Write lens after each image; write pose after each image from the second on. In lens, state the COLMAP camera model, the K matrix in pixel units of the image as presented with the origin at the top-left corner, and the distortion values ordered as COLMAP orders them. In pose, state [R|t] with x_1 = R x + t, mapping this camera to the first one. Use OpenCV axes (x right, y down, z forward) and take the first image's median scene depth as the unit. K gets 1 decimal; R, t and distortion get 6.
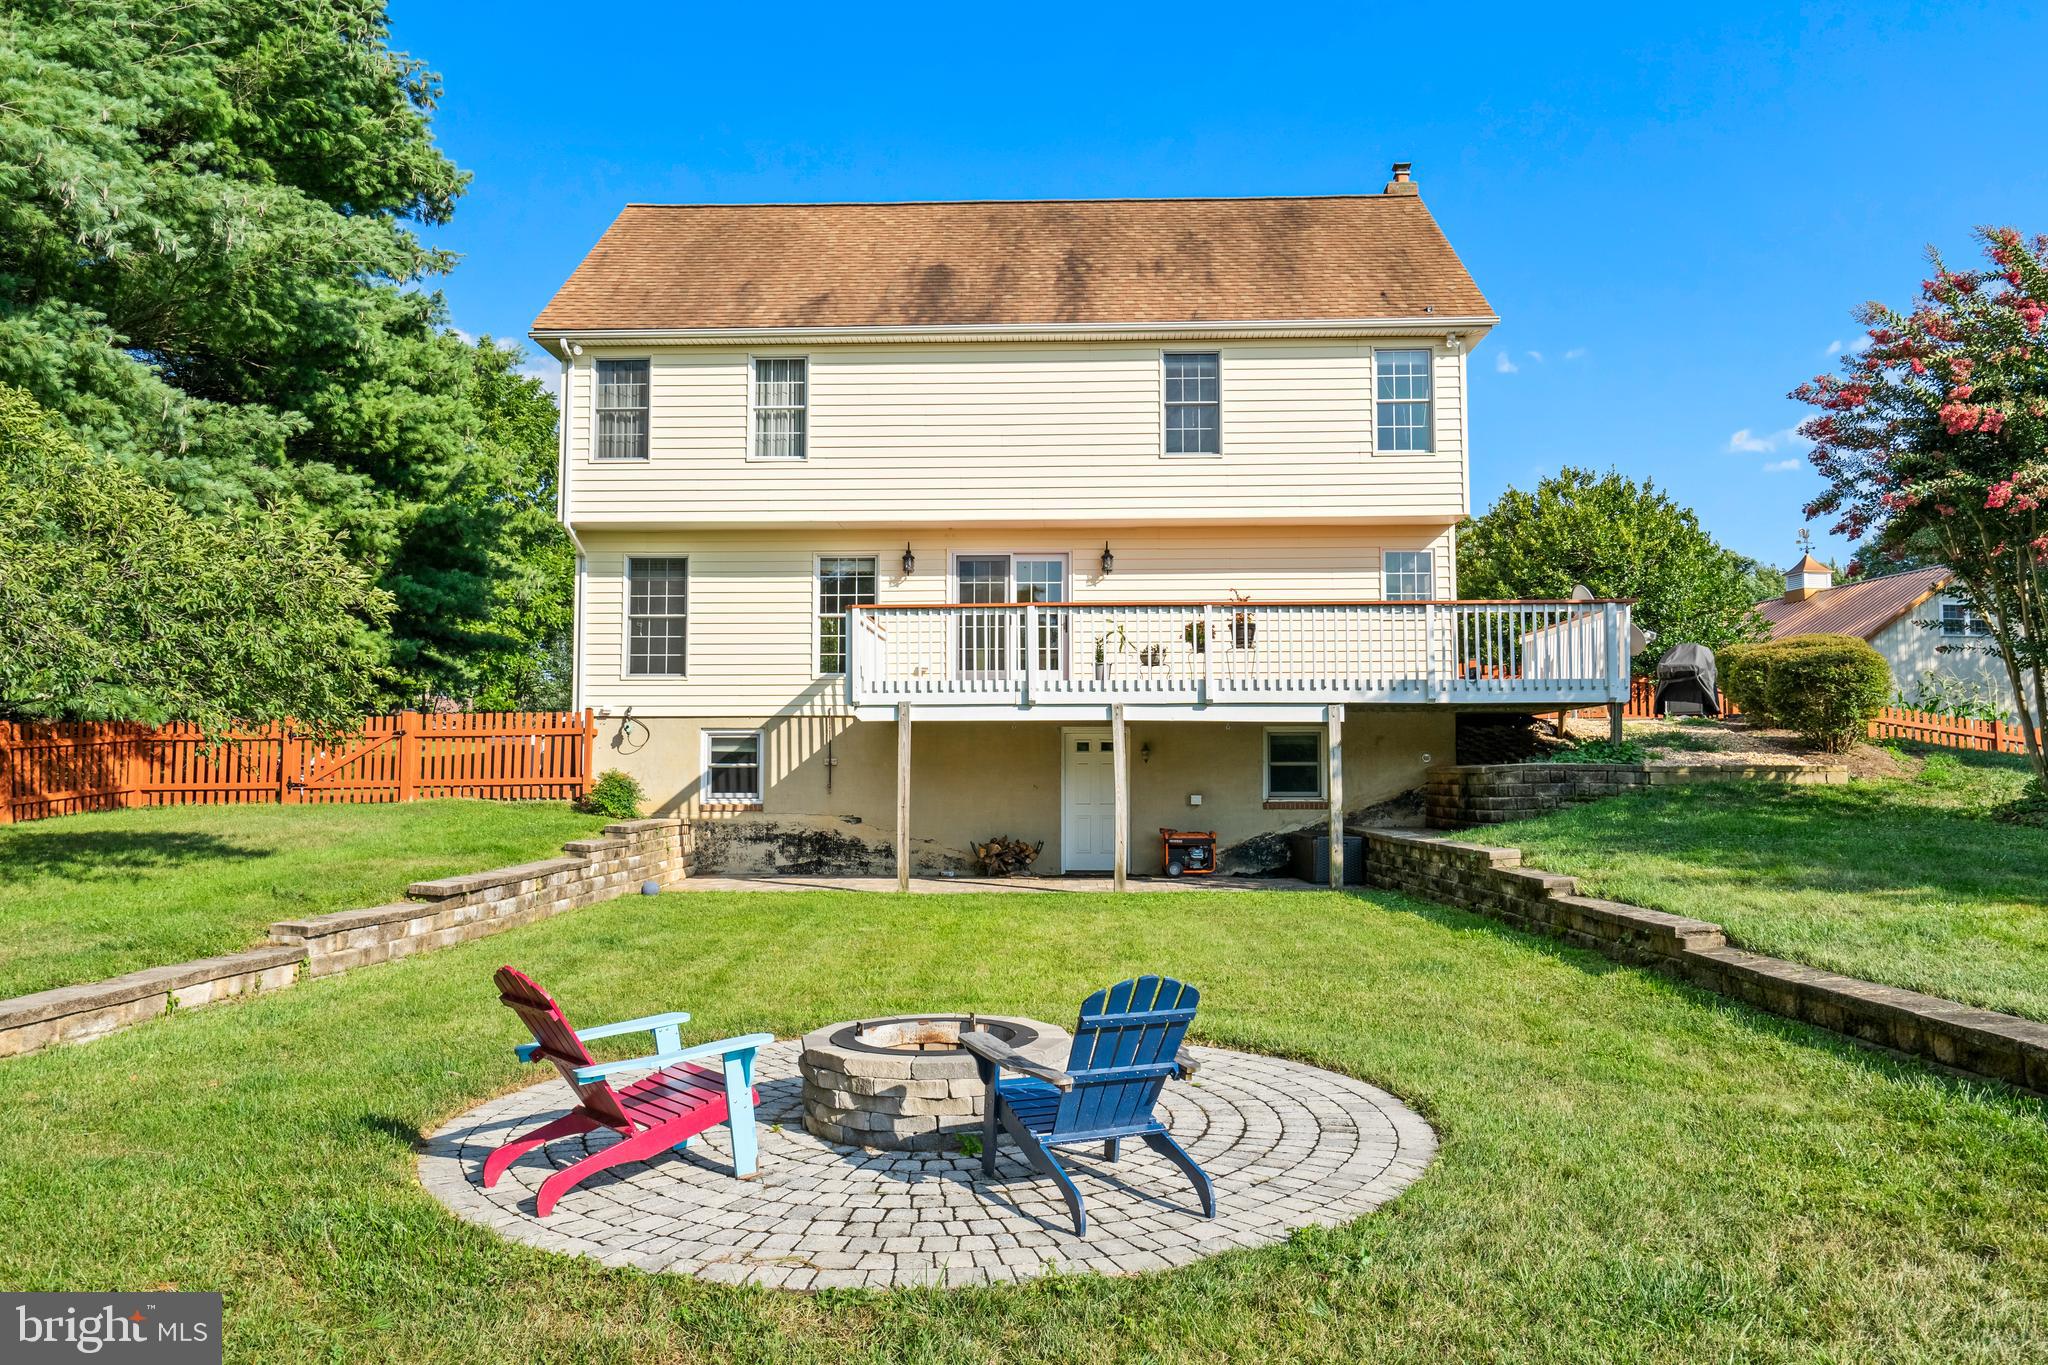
lens RADIAL K [[1442.2, 0, 1024.0], [0, 1442.2, 682.5], [0, 0, 1]] dist [-0.001929, -0.000396]
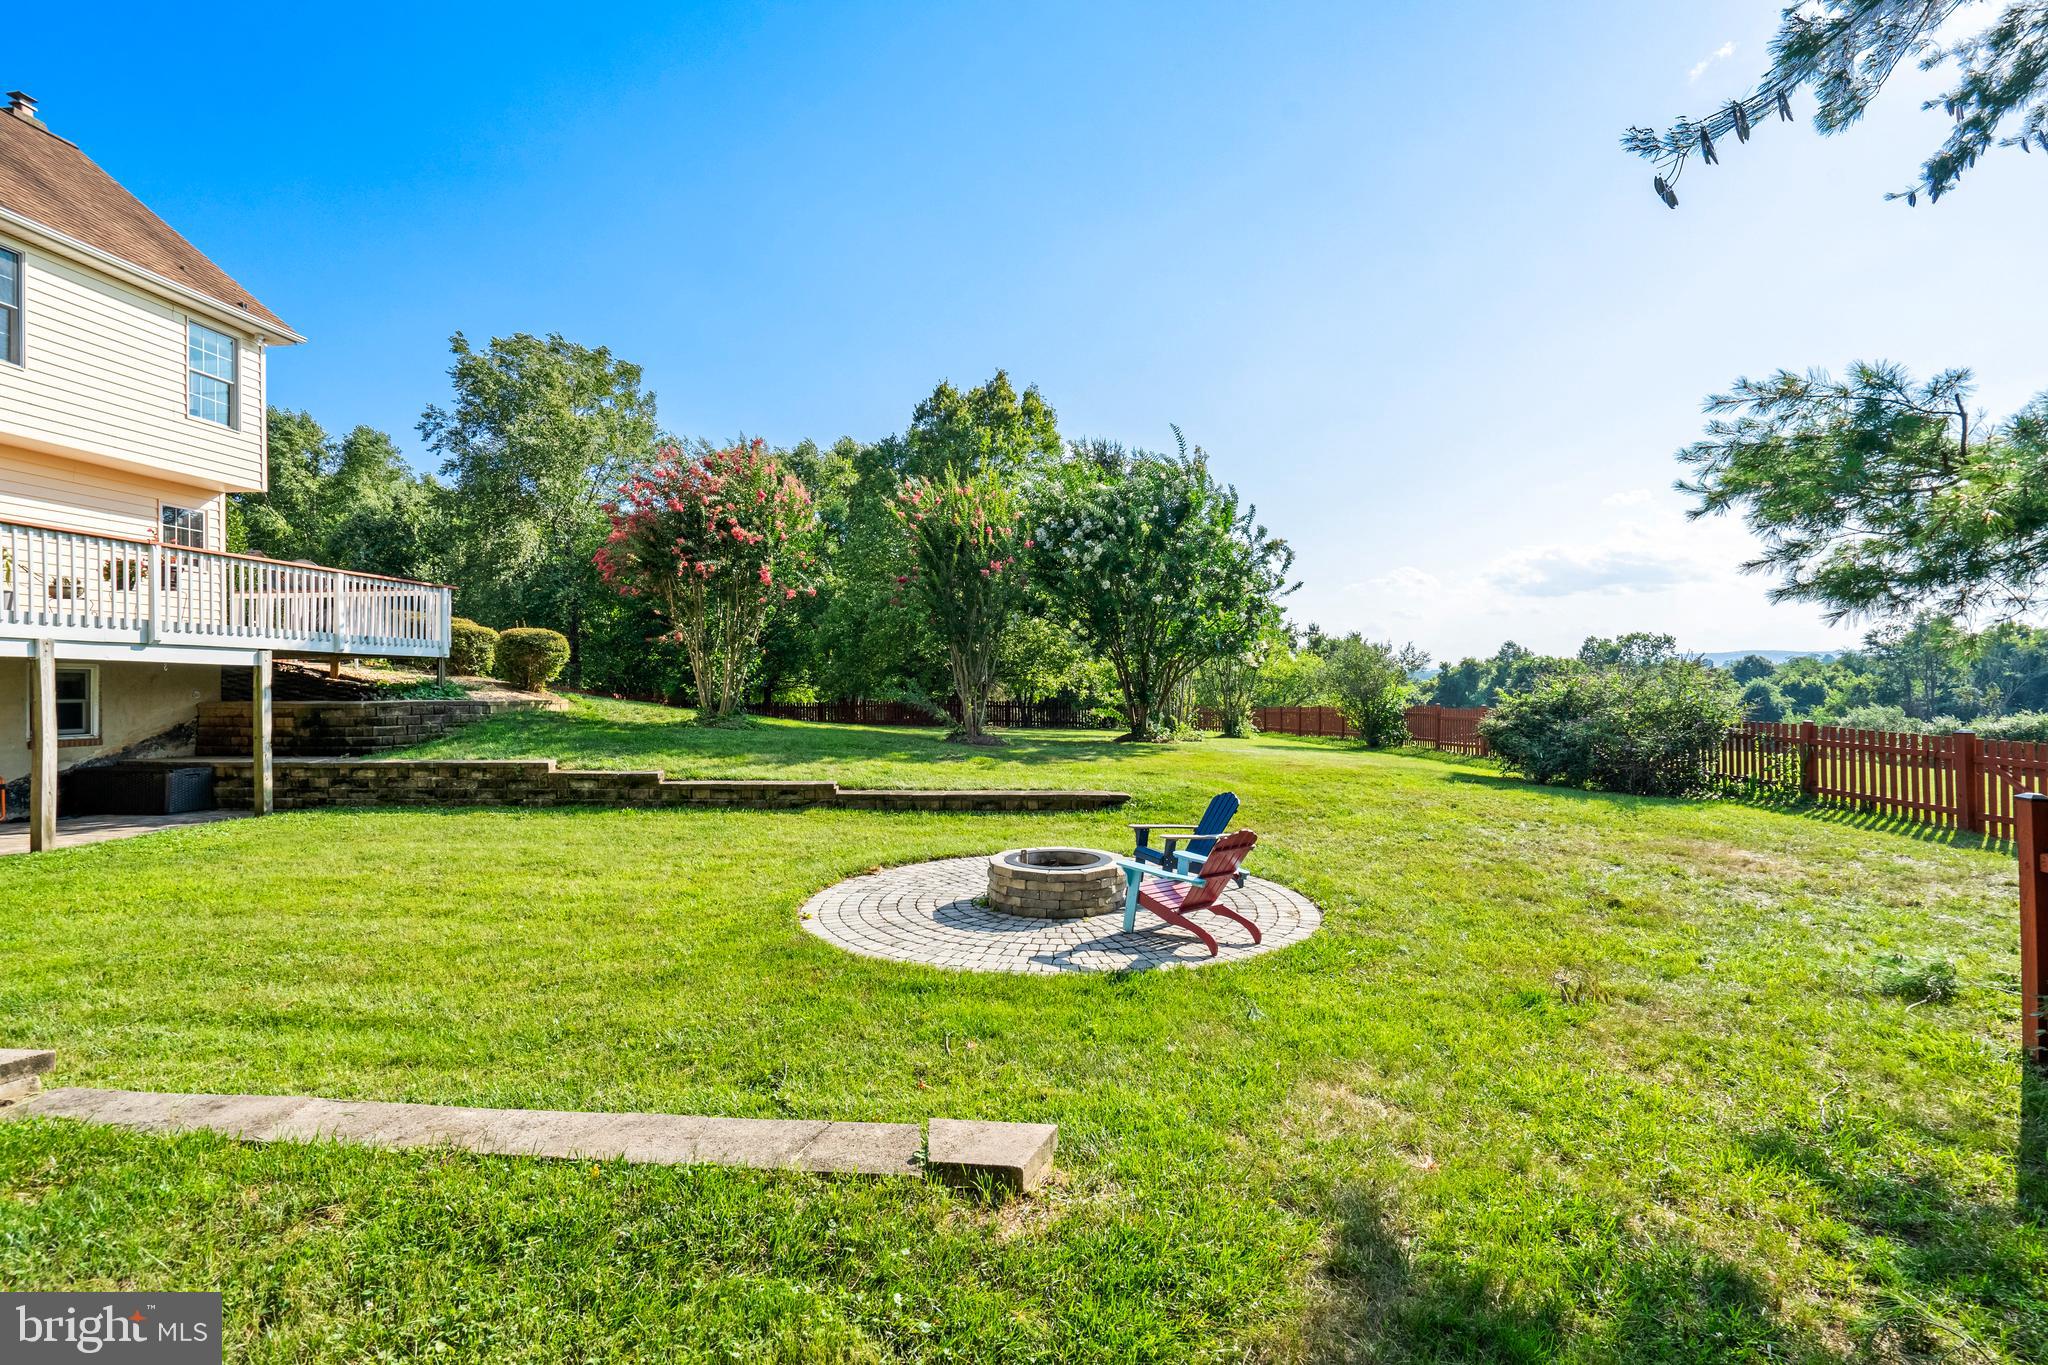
lens RADIAL K [[917.8, 0, 1024.0], [0, 917.8, 682.5], [0, 0, 1]] dist [0.001775, 0.000281]
pose [[0.062057, 0.006241, 0.998053, -0.408769], [-0.060718, 0.998152, -0.002467, 0.005336], [-0.996224, -0.060446, 0.062321, 0.313487]]
